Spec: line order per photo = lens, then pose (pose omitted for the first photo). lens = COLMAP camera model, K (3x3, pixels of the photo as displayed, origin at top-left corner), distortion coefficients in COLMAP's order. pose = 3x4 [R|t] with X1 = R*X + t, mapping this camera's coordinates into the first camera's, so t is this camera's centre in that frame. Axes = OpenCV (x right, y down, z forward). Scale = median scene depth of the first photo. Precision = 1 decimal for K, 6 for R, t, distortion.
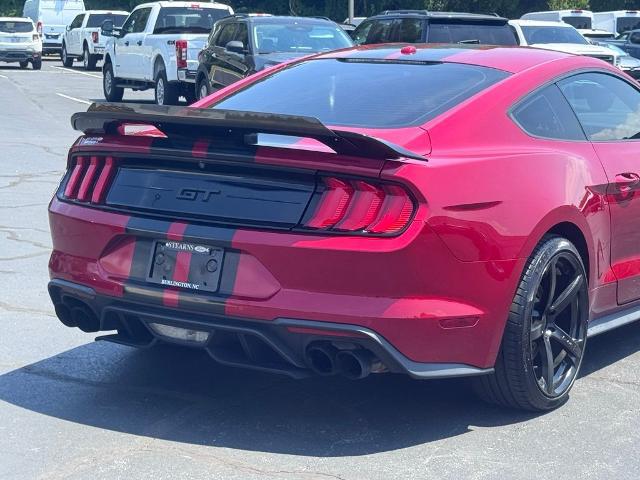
lens RADIAL K [[1383.5, 0, 320.0], [0, 1383.5, 240.0], [0, 0, 1]] dist [0.125009, 0.299994]
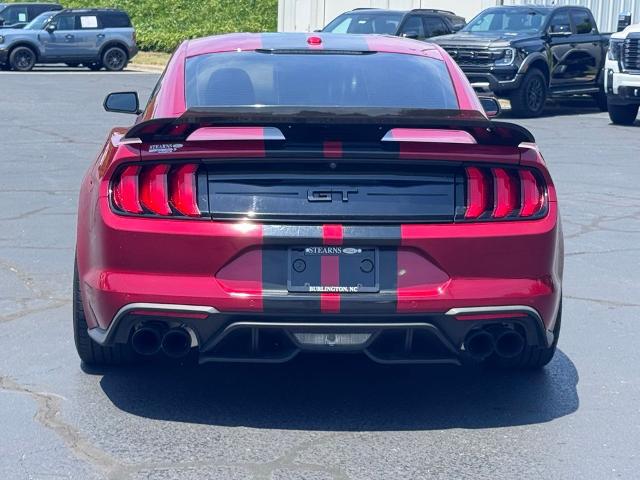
lens RADIAL K [[1383.5, 0, 320.0], [0, 1383.5, 240.0], [0, 0, 1]] dist [0.125009, 0.299994]
pose [[0.813771, -0.102514, 0.572073, -0.605556], [0.091523, 0.994643, 0.048046, -0.045616], [-0.573933, 0.013259, 0.818795, 0.192961]]
